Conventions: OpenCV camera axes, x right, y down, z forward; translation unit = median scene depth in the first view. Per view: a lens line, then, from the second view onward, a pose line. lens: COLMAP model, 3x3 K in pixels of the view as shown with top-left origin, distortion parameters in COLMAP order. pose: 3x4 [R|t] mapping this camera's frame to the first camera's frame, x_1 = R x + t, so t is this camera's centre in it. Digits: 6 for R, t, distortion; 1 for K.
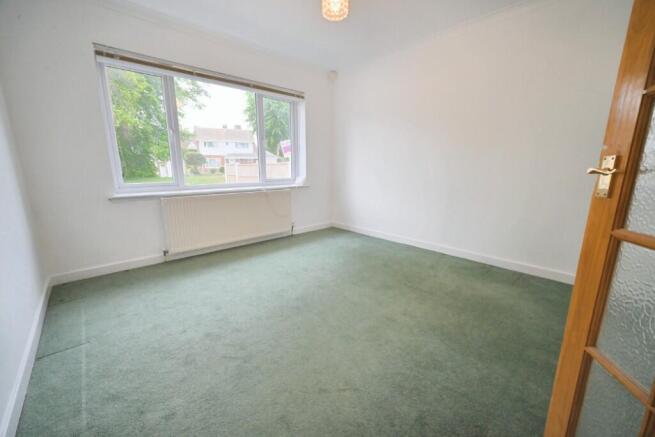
lens RADIAL K [[257.7, 0, 329.0], [0, 257.7, 218.8], [0, 0, 1]] dist [-0.000787, -0.000098]
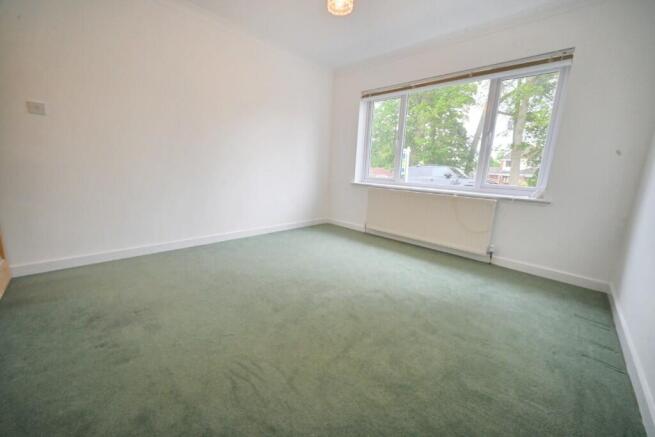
lens RADIAL K [[257.7, 0, 325.9], [0, 257.7, 215.9], [0, 0, 1]] dist [-0.000787, -0.000098]
pose [[0.054082, 0.199276, -0.978450, 0.662566], [-0.228647, 0.956320, 0.182131, -0.117375], [0.972006, 0.213869, 0.097284, 0.582109]]
